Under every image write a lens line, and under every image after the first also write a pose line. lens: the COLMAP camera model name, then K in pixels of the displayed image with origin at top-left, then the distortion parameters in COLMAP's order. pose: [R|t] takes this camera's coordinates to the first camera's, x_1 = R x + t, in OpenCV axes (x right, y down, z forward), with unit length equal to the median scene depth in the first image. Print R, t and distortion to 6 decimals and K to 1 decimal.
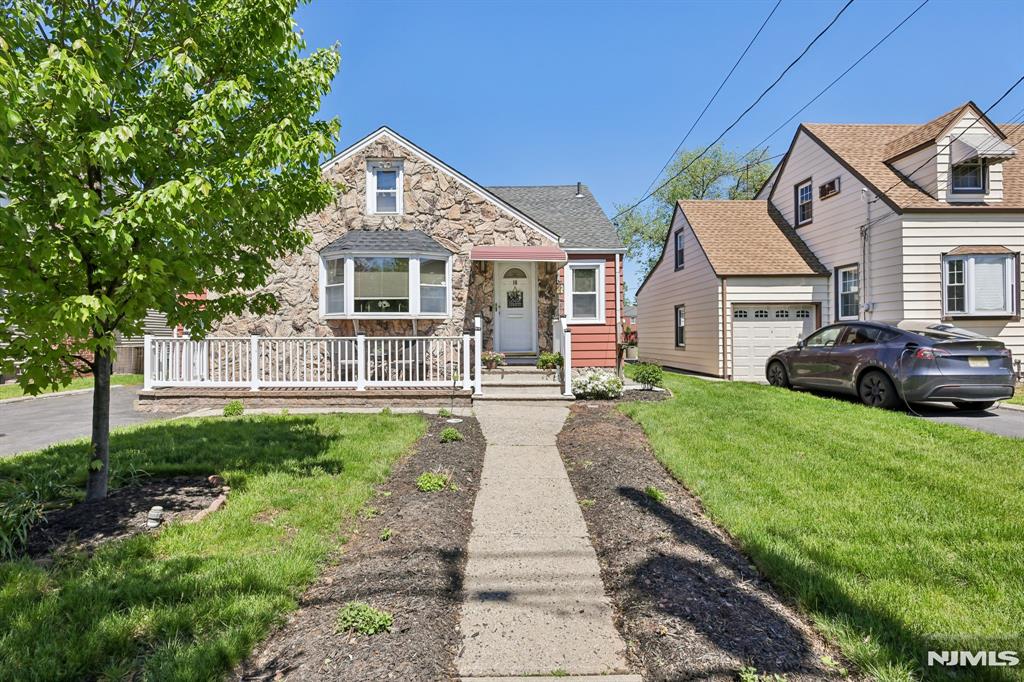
lens RADIAL K [[476.2, 0, 515.6], [0, 476.2, 332.8], [0, 0, 1]] dist [-0.002651, 0.001096]
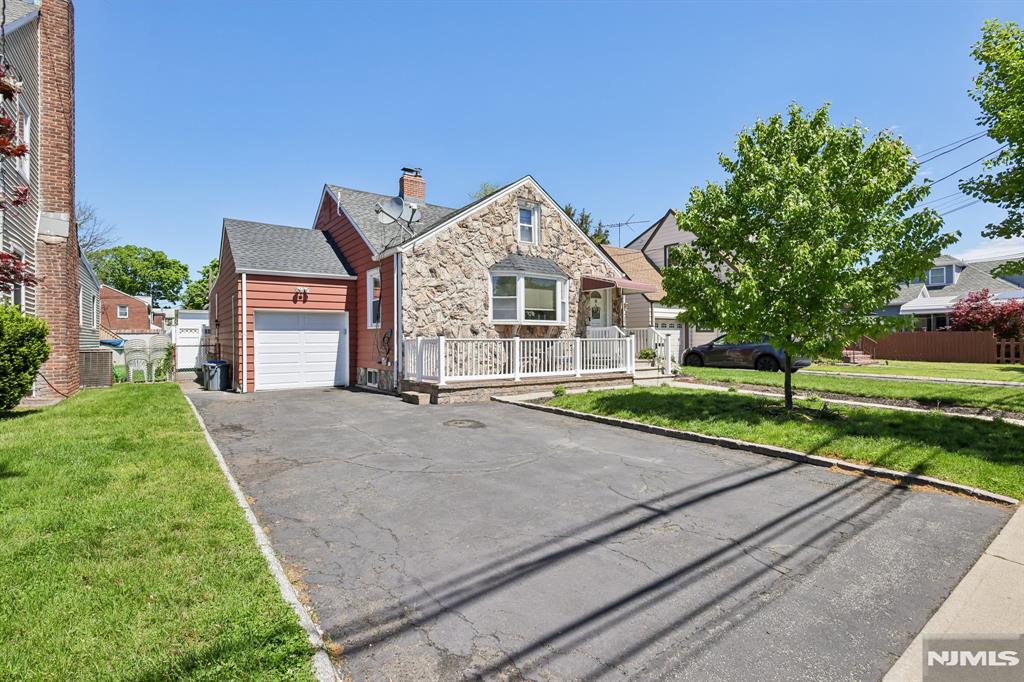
lens RADIAL K [[476.2, 0, 510.4], [0, 476.2, 343.1], [0, 0, 1]] dist [-0.002651, 0.001096]
pose [[0.814628, -0.002891, 0.579977, -1.074339], [-0.006784, 0.999872, 0.014513, 0.001977], [-0.579945, -0.015758, 0.814503, -0.026041]]
